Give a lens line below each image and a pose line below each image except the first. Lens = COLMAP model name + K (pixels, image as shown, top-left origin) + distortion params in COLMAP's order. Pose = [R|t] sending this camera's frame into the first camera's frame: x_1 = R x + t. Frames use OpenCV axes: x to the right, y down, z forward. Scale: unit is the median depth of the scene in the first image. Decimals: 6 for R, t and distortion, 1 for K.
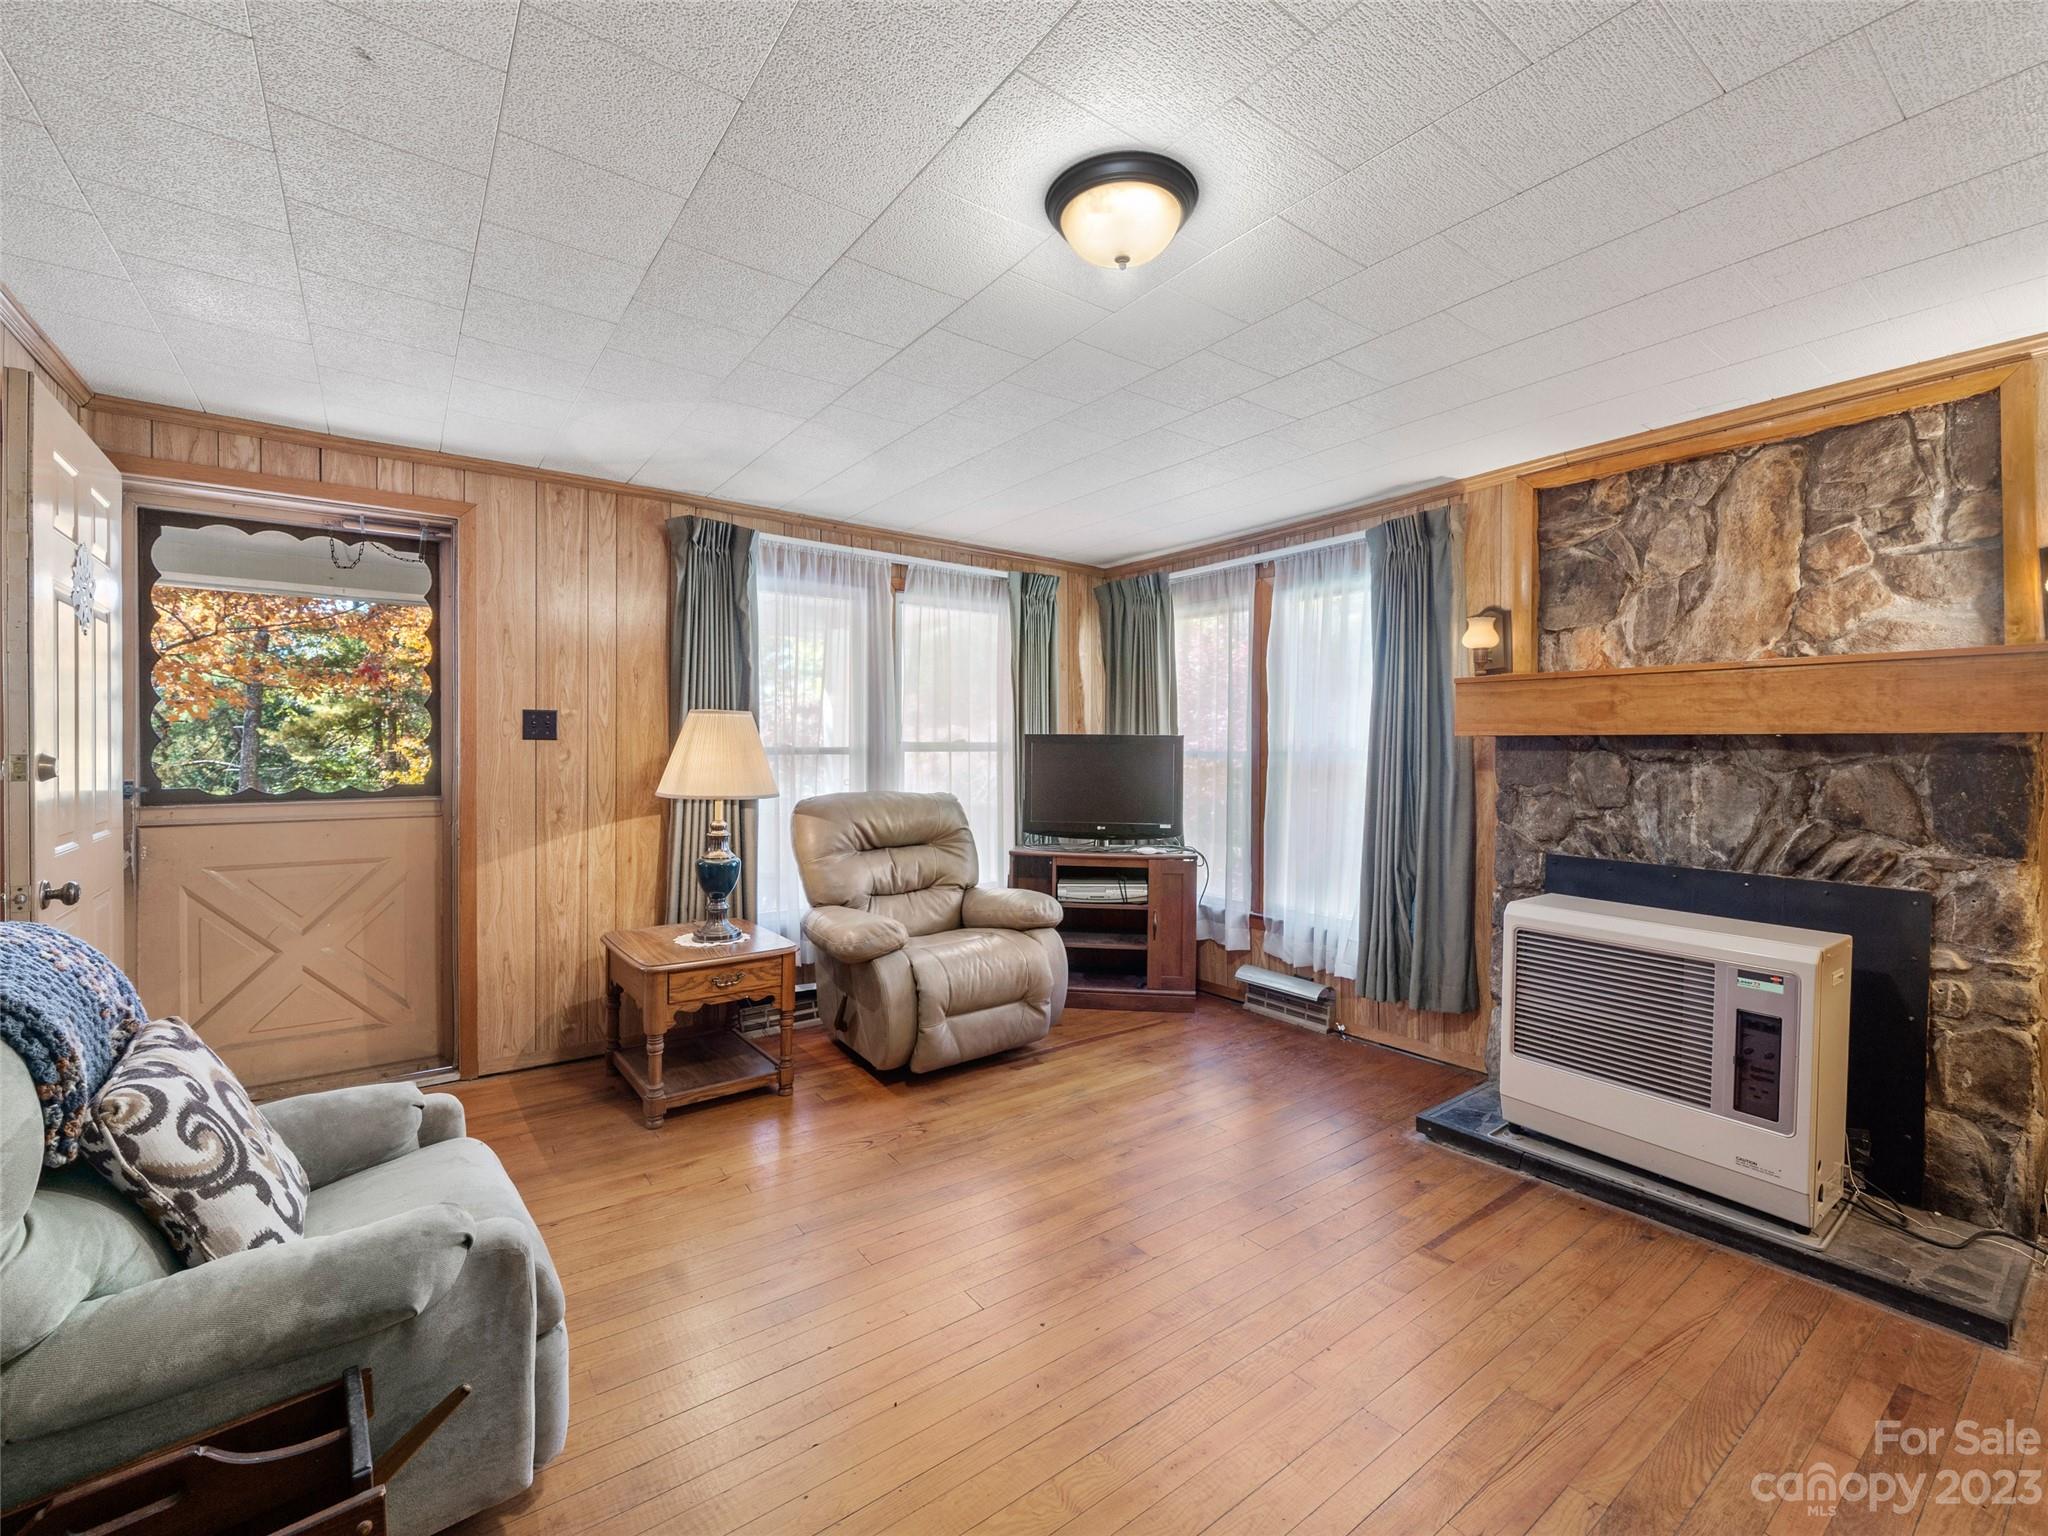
lens RADIAL K [[856.2, 0, 1024.0], [0, 856.2, 768.0], [0, 0, 1]] dist [-0.002845, -0.000174]
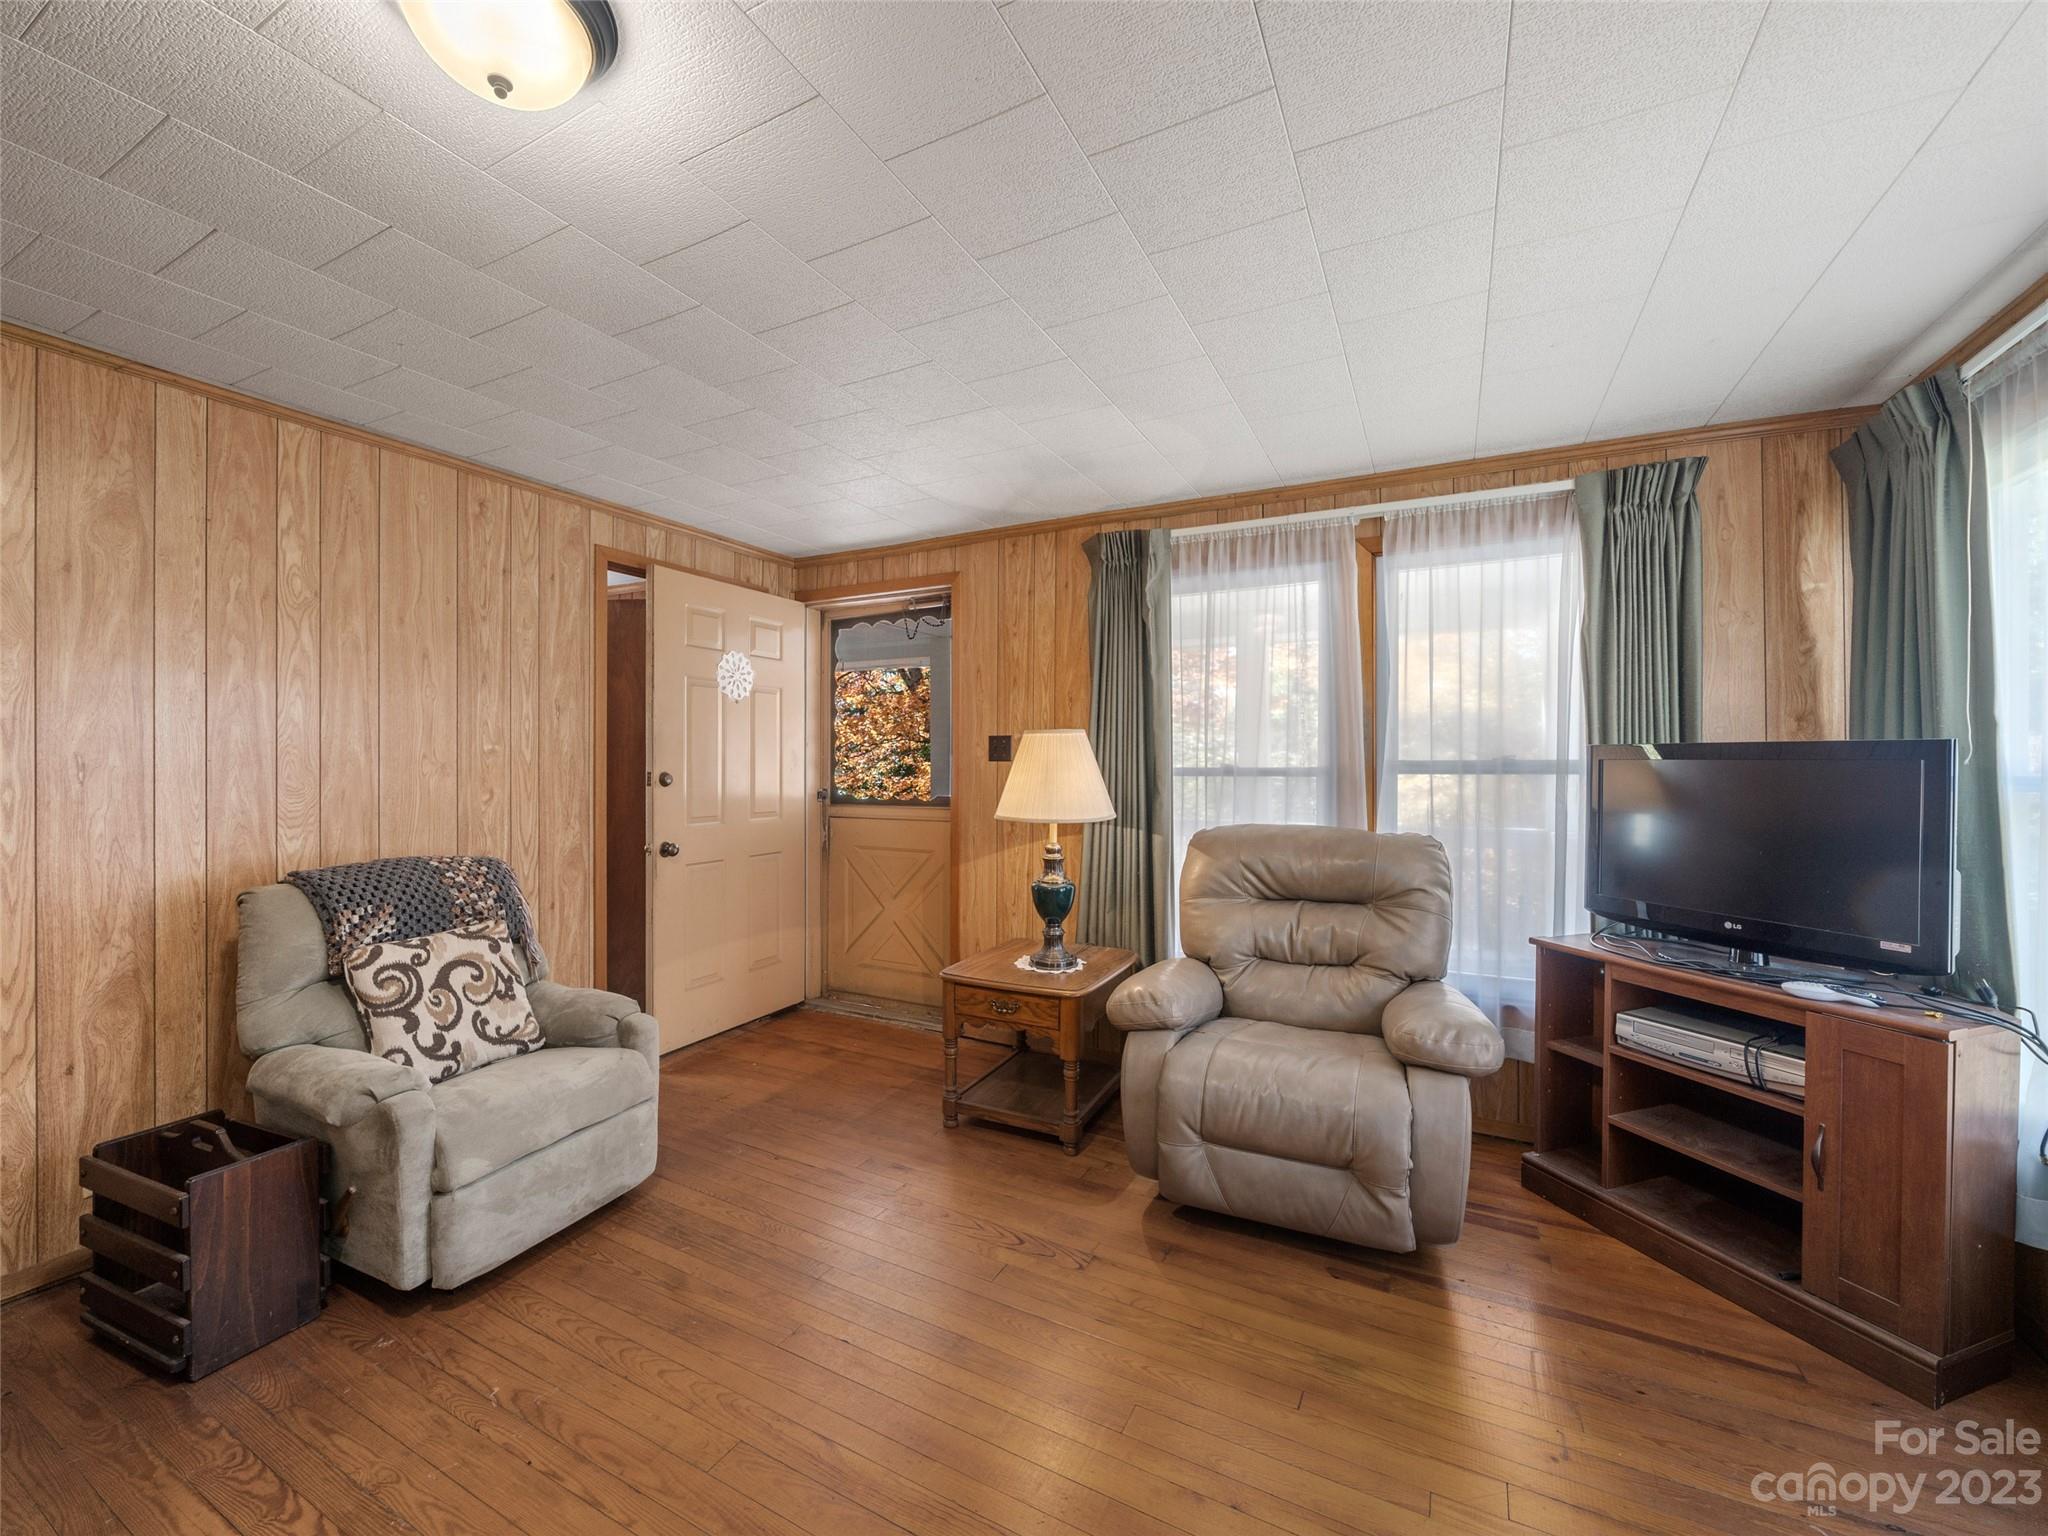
lens RADIAL K [[835.6, 0, 1024.0], [0, 835.6, 768.0], [0, 0, 1]] dist [0.000503, -0.000003]
pose [[0.444217, 0.000078, -0.895919, 0.543042], [-0.020550, 0.999738, -0.010102, -0.015541], [0.895684, 0.022898, 0.444102, 0.623377]]
